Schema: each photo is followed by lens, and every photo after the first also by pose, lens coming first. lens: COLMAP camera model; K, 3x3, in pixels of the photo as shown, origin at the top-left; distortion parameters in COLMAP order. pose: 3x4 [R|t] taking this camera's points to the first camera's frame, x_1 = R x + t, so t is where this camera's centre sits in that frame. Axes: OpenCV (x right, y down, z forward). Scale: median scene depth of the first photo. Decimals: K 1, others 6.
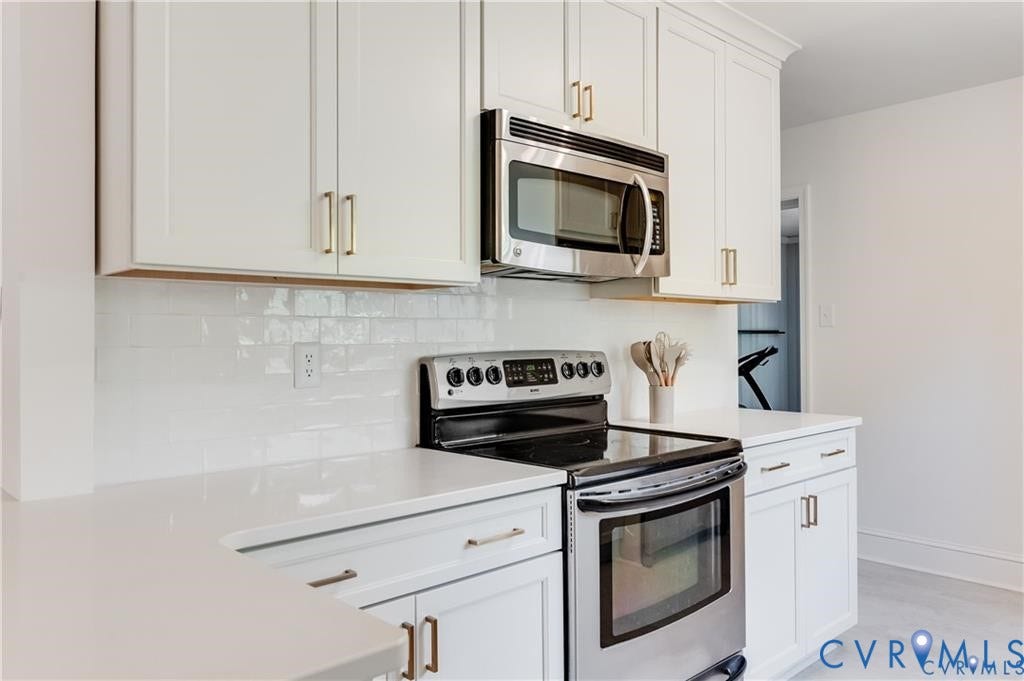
lens RADIAL K [[737.2, 0, 602.7], [0, 737.2, 324.2], [0, 0, 1]] dist [0.000616, 0.000049]
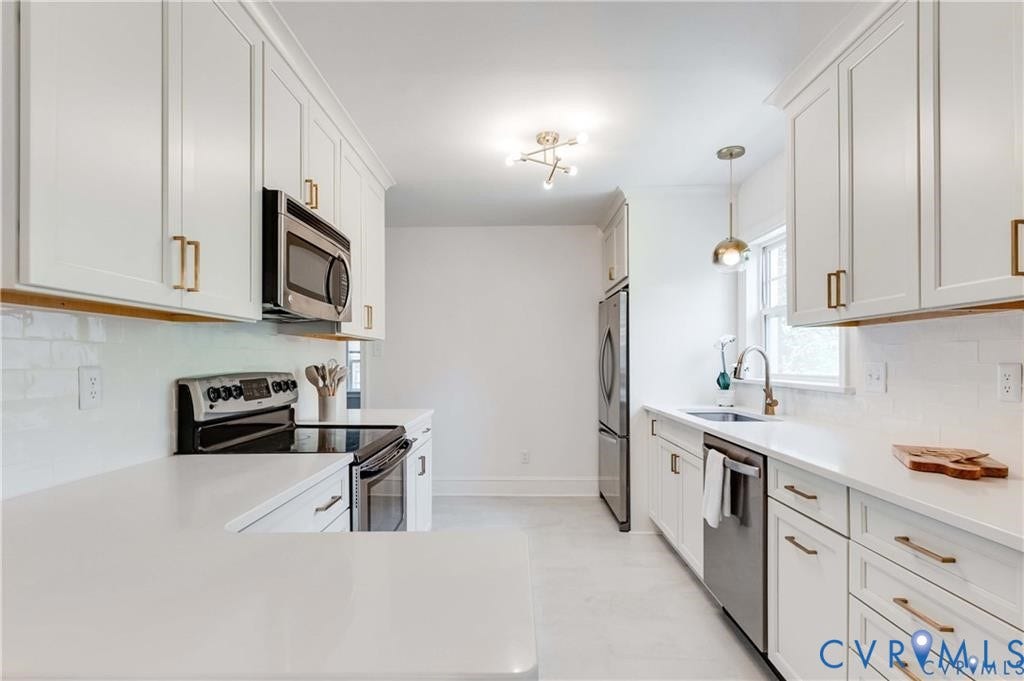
lens RADIAL K [[480.0, 0, 508.2], [0, 480.0, 359.8], [0, 0, 1]] dist [0.000536, -0.000188]
pose [[0.737041, 0.005827, 0.675822, -0.371403], [-0.012861, 0.999903, 0.005405, 0.002880], [-0.675725, -0.012675, 0.737045, 0.068870]]
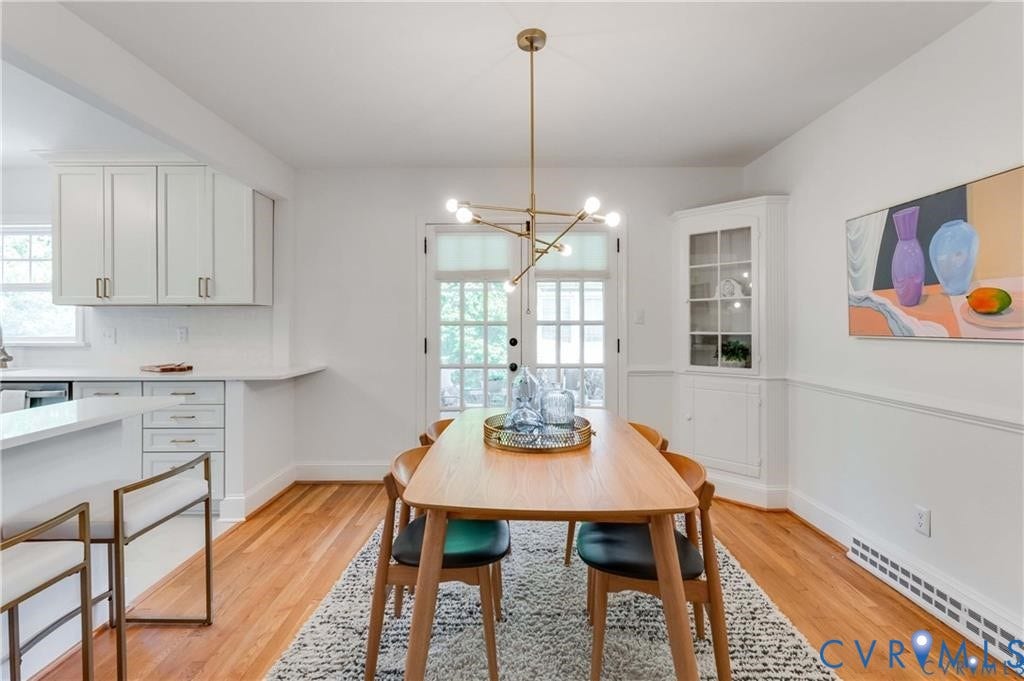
lens RADIAL K [[457.6, 0, 510.3], [0, 457.6, 341.2], [0, 0, 1]] dist [0.001395, -0.000077]
pose [[-0.692308, -0.015667, 0.721432, -1.309779], [-0.004581, 0.999840, 0.017317, 0.017241], [-0.721587, 0.008684, -0.692269, 0.366072]]
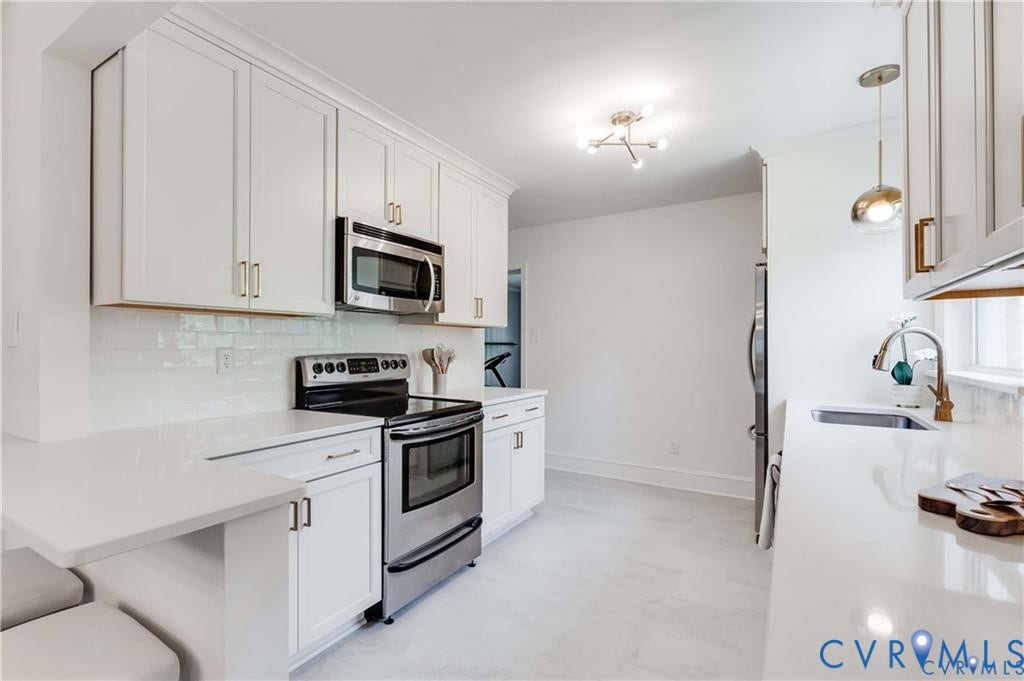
lens RADIAL K [[457.6, 0, 510.3], [0, 457.6, 341.2], [0, 0, 1]] dist [0.001395, -0.000077]
pose [[0.976062, 0.010229, 0.217251, 0.006664], [-0.011413, 0.999926, 0.004195, -0.001620], [-0.217192, -0.006575, 0.976107, -0.145206]]
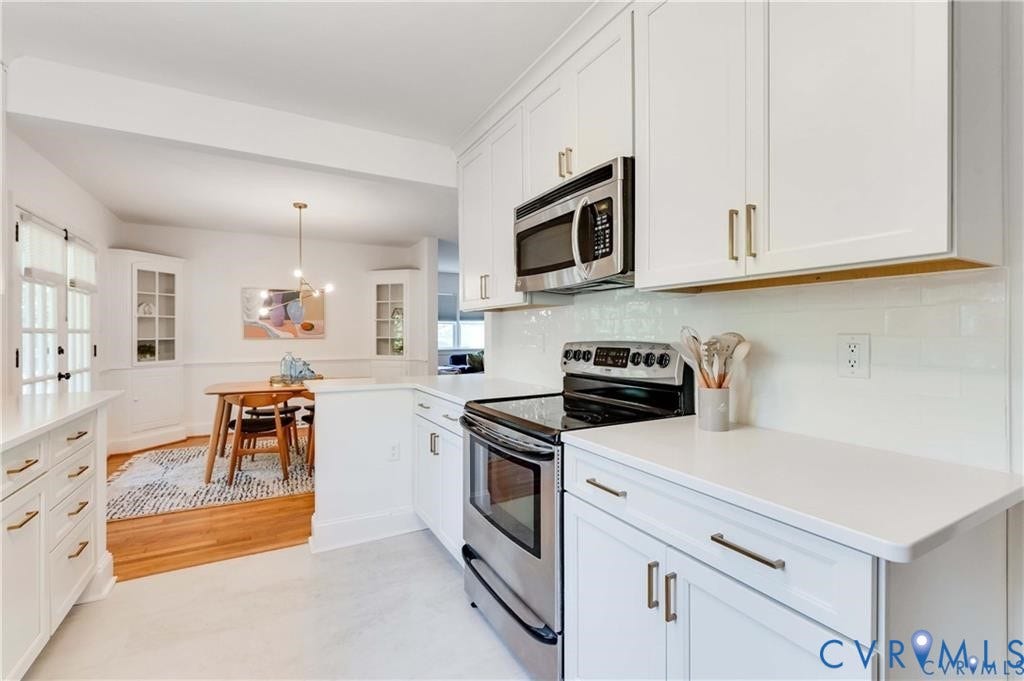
lens RADIAL K [[451.8, 0, 504.4], [0, 451.8, 335.9], [0, 0, 1]] dist [0.010795, -0.007421]
pose [[-0.307151, 0.011393, -0.951593, 0.830496], [0.017901, 0.999821, 0.006192, 0.018126], [0.951492, -0.015132, -0.307300, 1.152987]]
